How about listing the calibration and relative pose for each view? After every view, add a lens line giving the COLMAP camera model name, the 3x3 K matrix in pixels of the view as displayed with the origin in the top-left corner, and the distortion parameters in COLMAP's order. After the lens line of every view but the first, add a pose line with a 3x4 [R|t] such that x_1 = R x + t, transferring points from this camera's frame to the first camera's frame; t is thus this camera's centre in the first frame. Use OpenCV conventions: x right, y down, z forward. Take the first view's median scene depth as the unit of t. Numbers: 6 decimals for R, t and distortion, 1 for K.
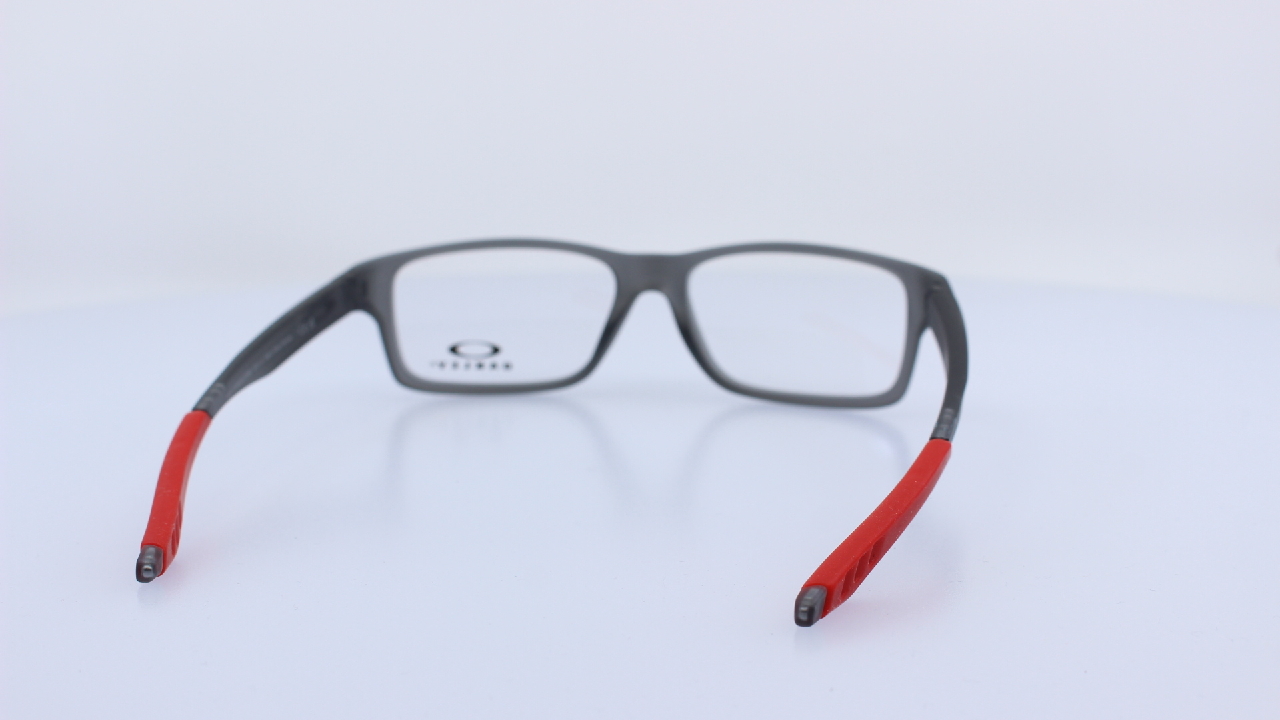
lens RADIAL K [[1659.6, 0, 640.0], [0, 1659.6, 360.0], [0, 0, 1]] dist [-0.035414, -0.015288]
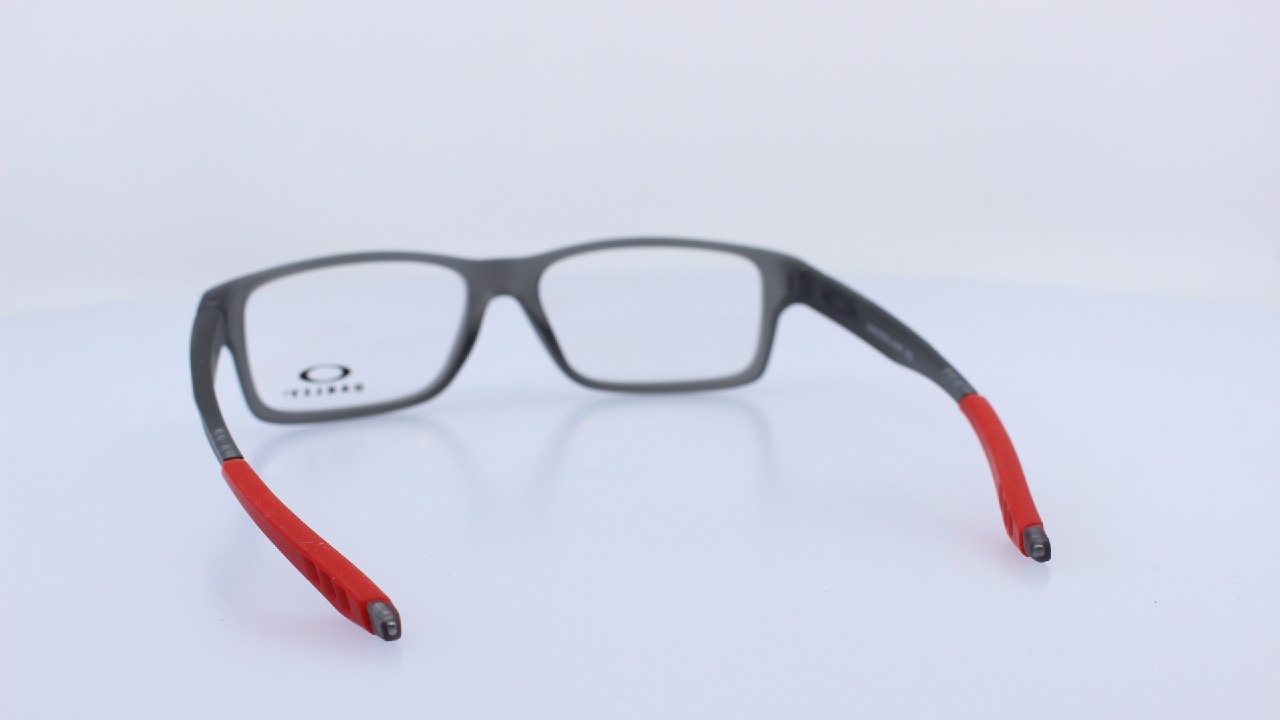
lens RADIAL K [[1659.6, 0, 640.0], [0, 1659.6, 360.0], [0, 0, 1]] dist [-0.035414, -0.015288]
pose [[0.840521, -0.096027, 0.533201, -0.454820], [0.100723, 0.994706, 0.020365, -0.015195], [-0.532334, 0.036588, 0.845743, 0.118800]]
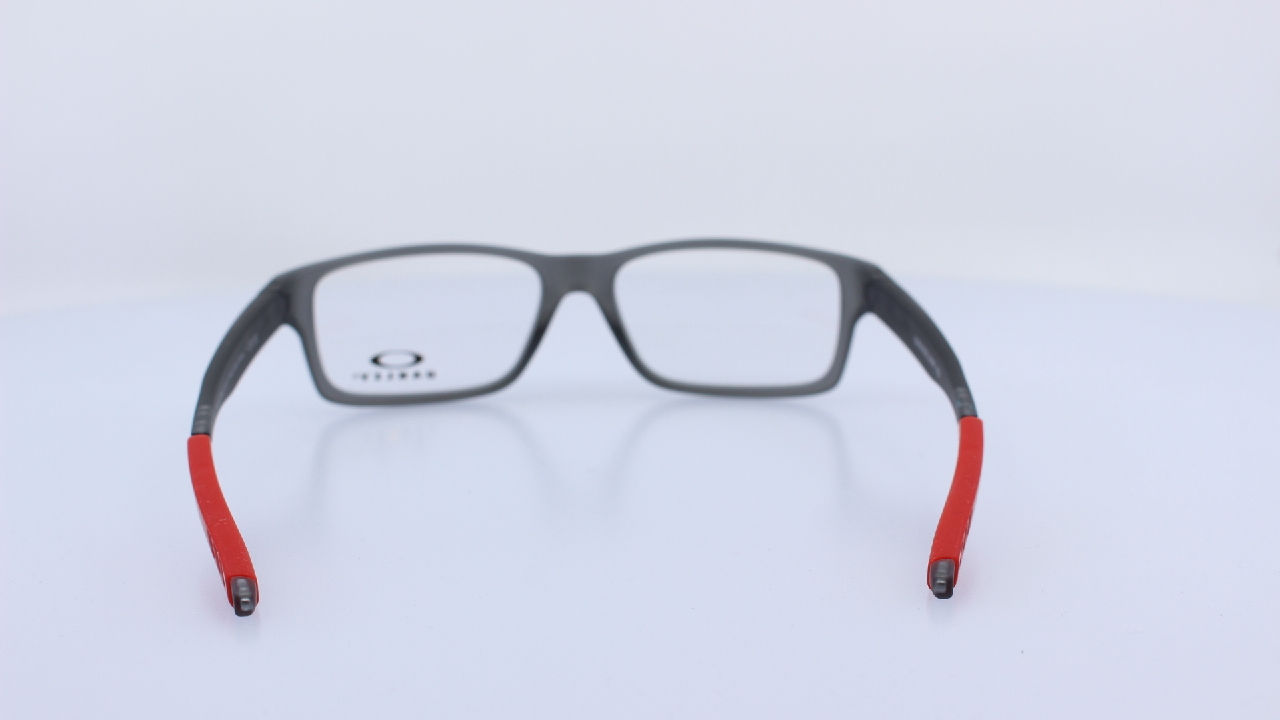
lens RADIAL K [[1659.6, 0, 640.0], [0, 1659.6, 360.0], [0, 0, 1]] dist [-0.035414, -0.015288]
pose [[0.955594, -0.051424, 0.290166, -0.250061], [0.052129, 0.998626, 0.005302, -0.003659], [-0.290040, 0.010059, 0.956962, 0.026995]]
